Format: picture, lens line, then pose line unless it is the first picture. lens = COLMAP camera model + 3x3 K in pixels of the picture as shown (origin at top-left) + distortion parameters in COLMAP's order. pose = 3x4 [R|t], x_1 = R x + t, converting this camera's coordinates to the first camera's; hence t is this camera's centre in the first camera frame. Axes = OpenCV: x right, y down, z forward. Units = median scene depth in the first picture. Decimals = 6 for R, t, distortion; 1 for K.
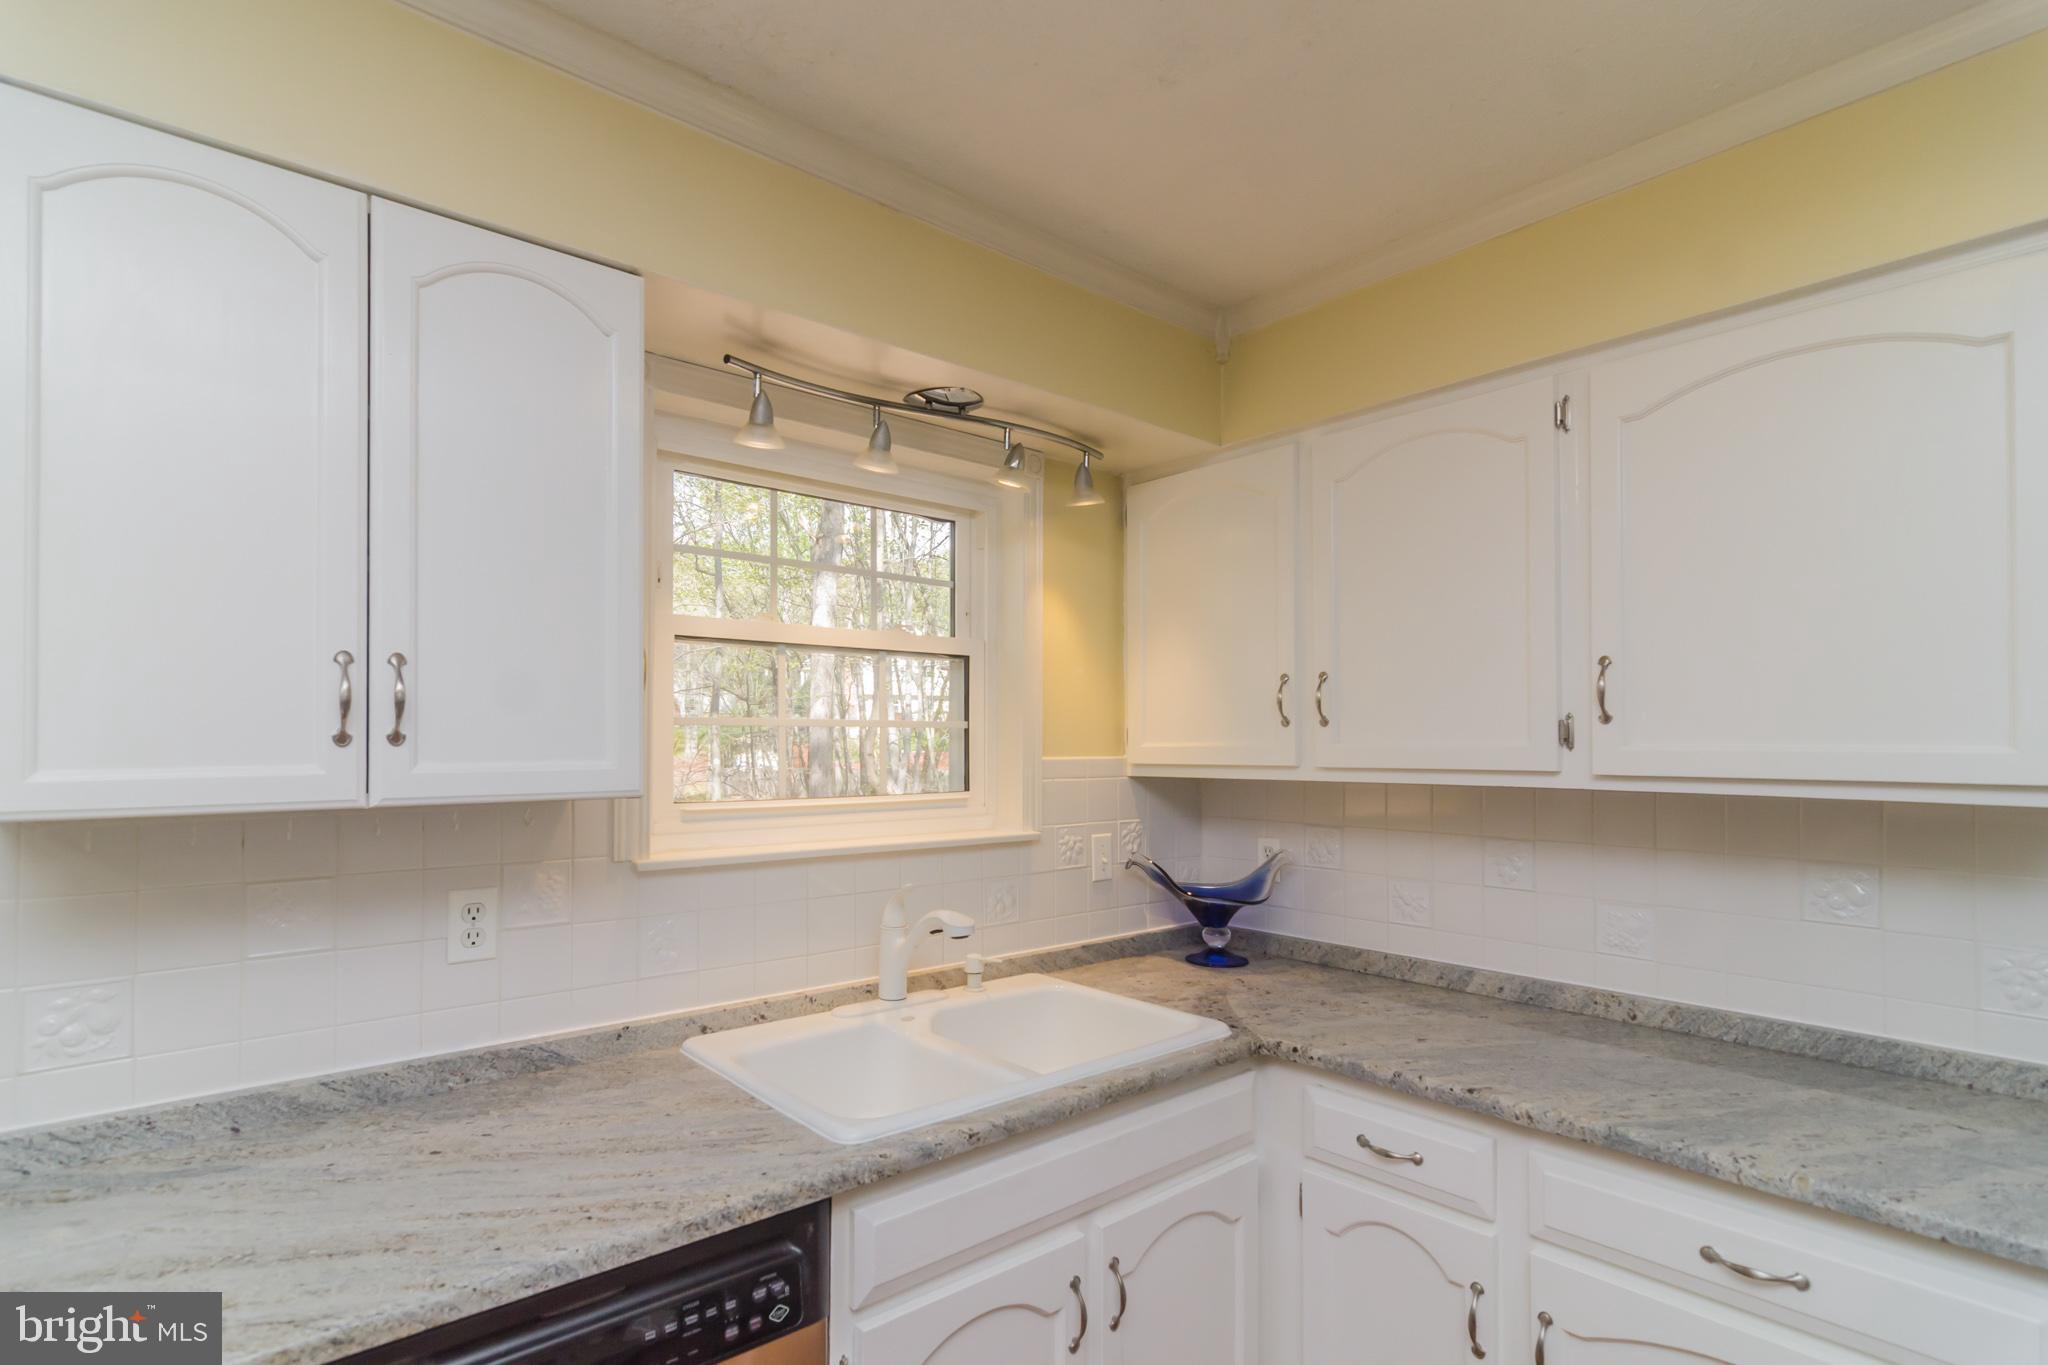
lens RADIAL K [[998.8, 0, 968.3], [0, 998.8, 729.7], [0, 0, 1]] dist [0.001002, 0.000459]
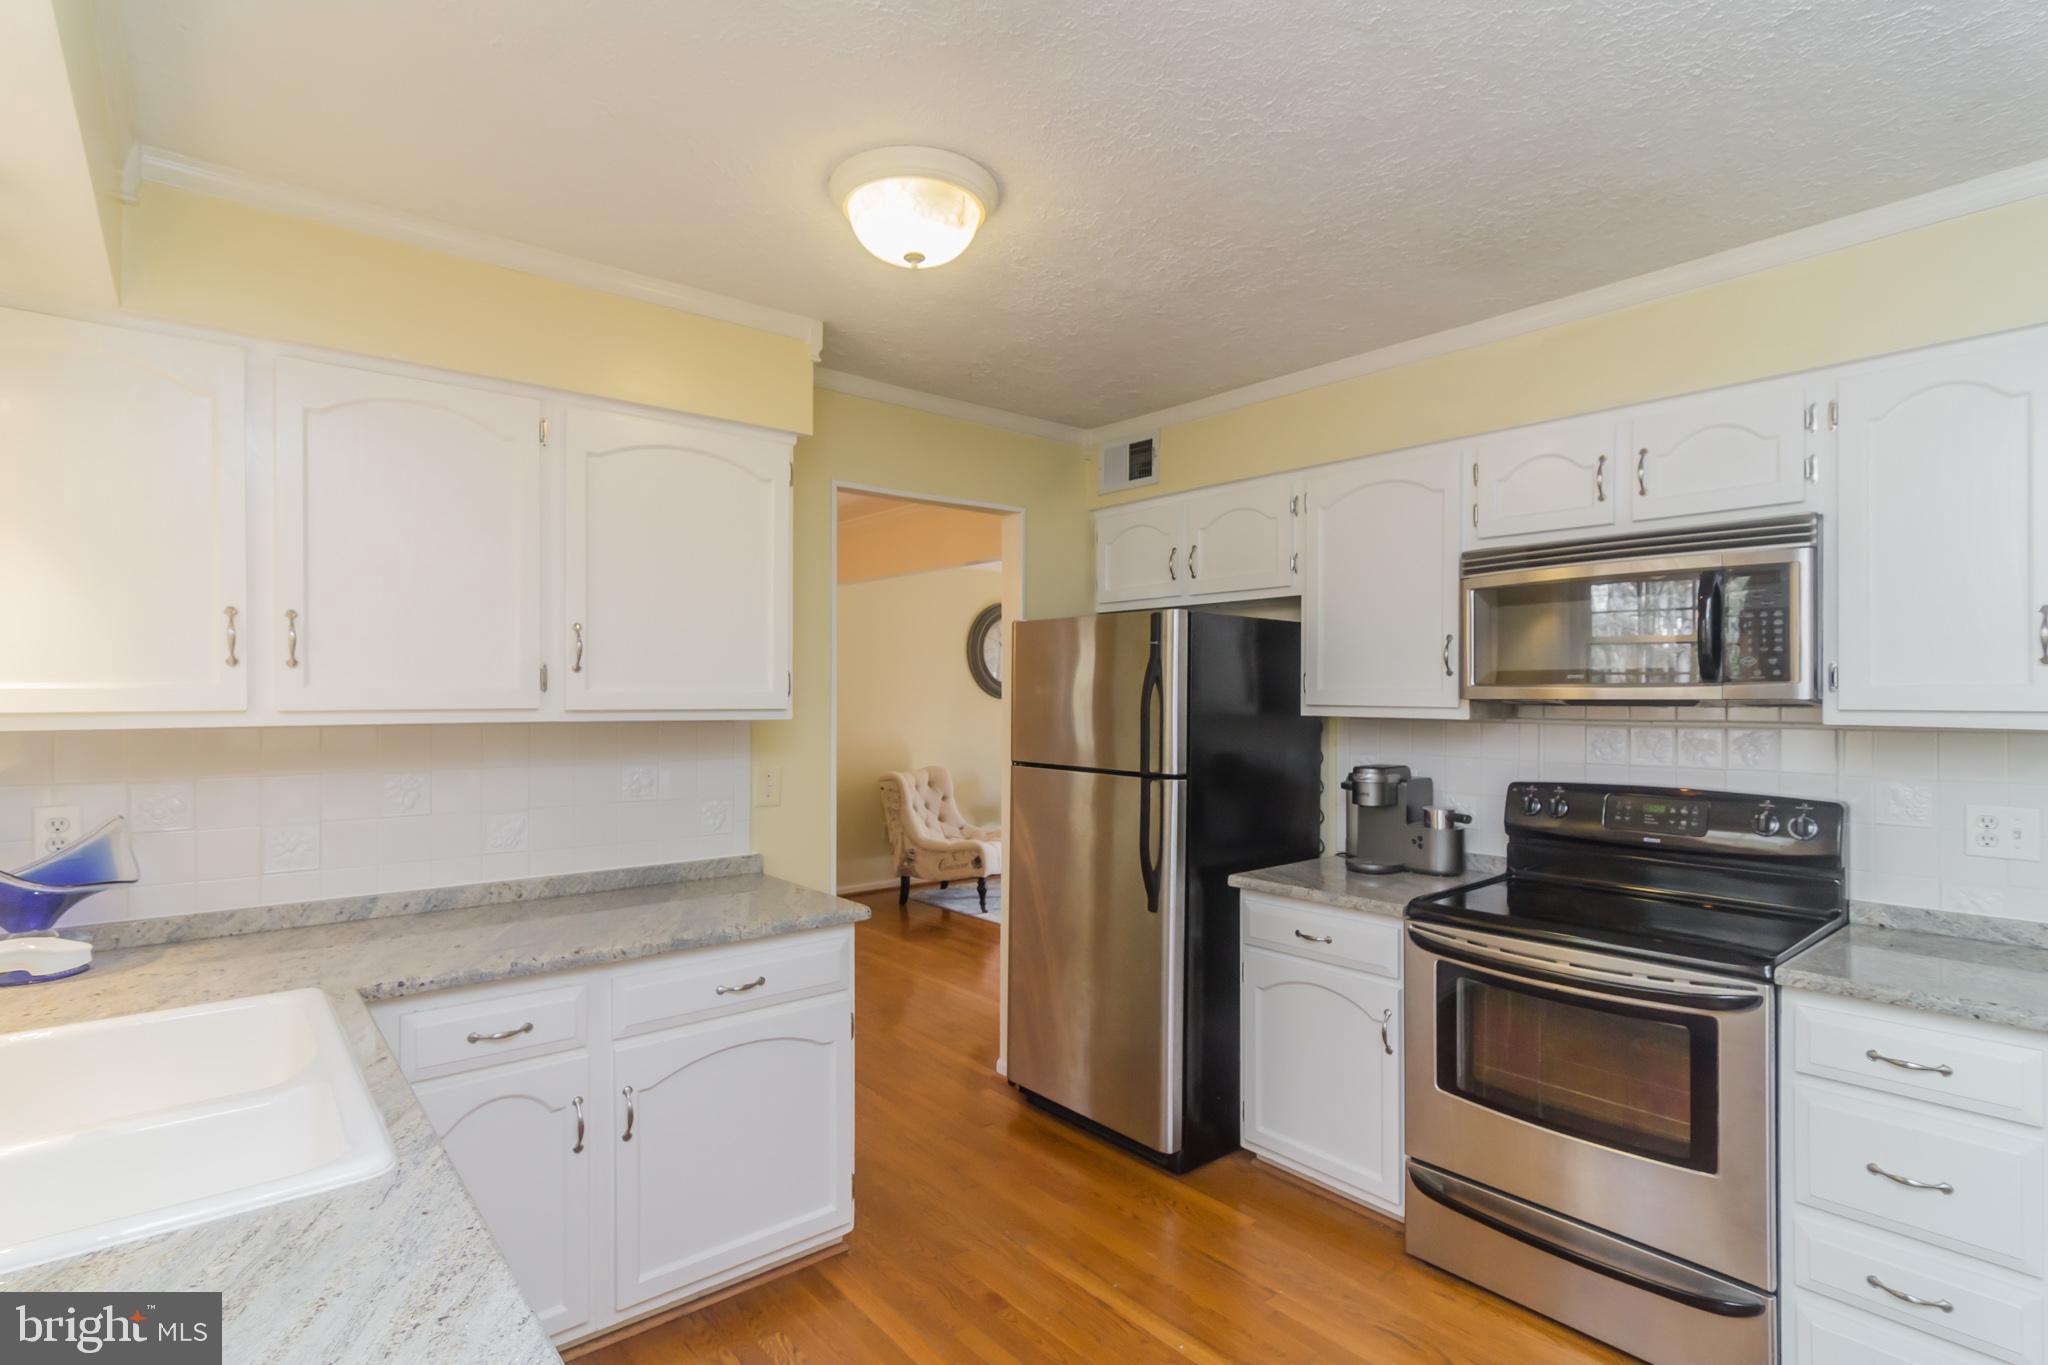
lens RADIAL K [[1027.3, 0, 1024.5], [0, 1027.3, 699.8], [0, 0, 1]] dist [0.000752, 0.000289]
pose [[-0.007241, -0.005325, 0.999960, -0.695782], [-0.016134, 0.999856, 0.005207, 0.012607], [-0.999844, -0.016096, -0.007326, 0.356020]]
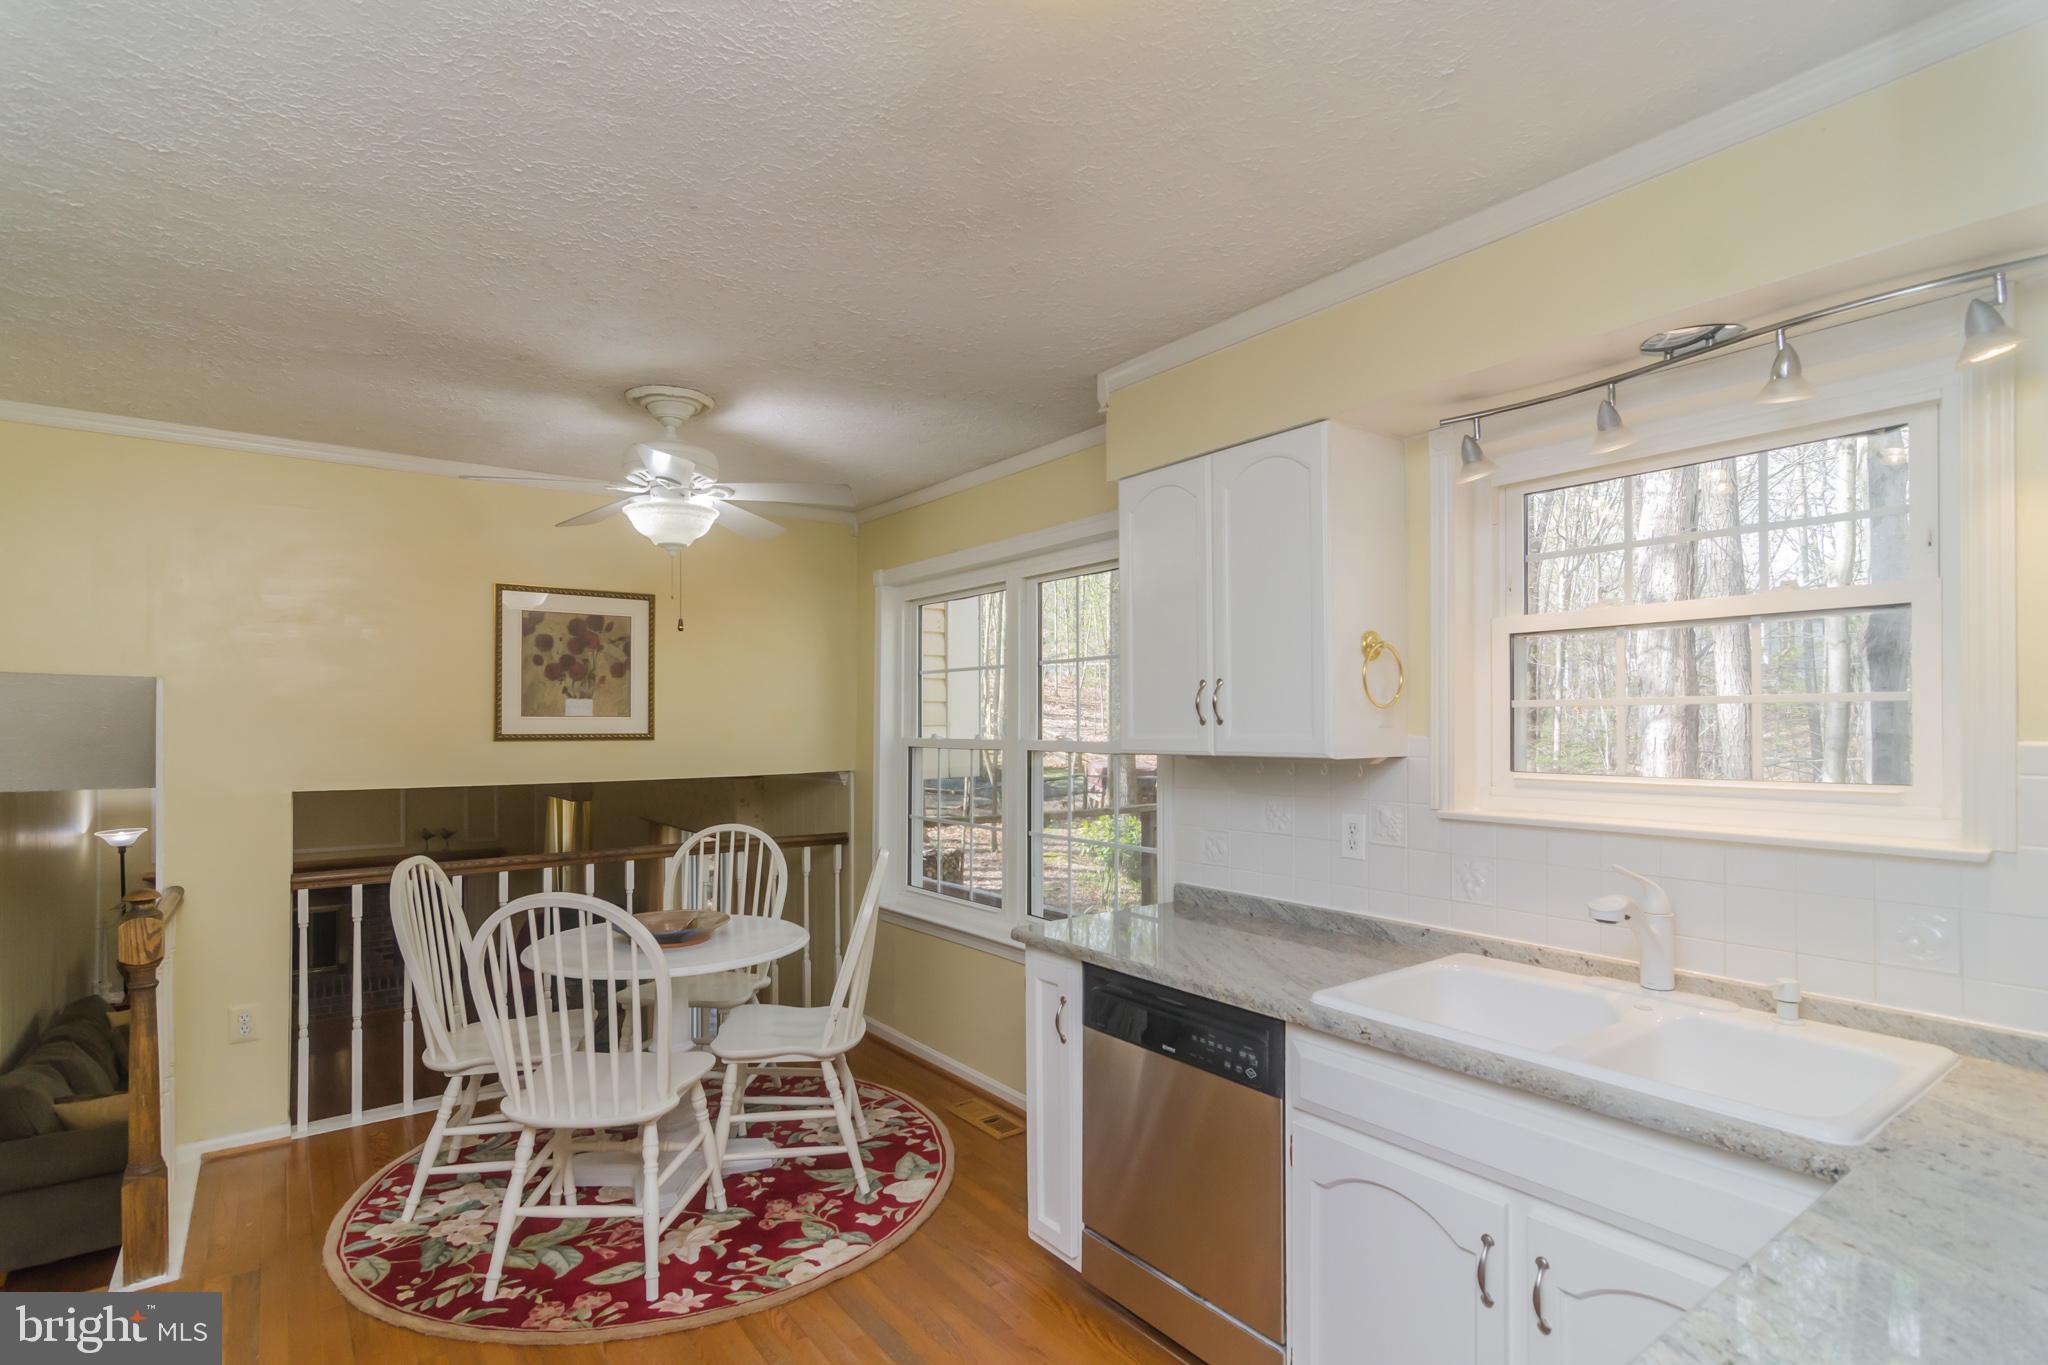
lens RADIAL K [[975.9, 0, 1027.7], [0, 975.9, 715.6], [0, 0, 1]] dist [-0.003677, -0.000454]
pose [[-0.040498, -0.006664, -0.999157, 0.951207], [0.022133, 0.999726, -0.007565, 0.001577], [0.998934, -0.022421, -0.040340, 0.474650]]
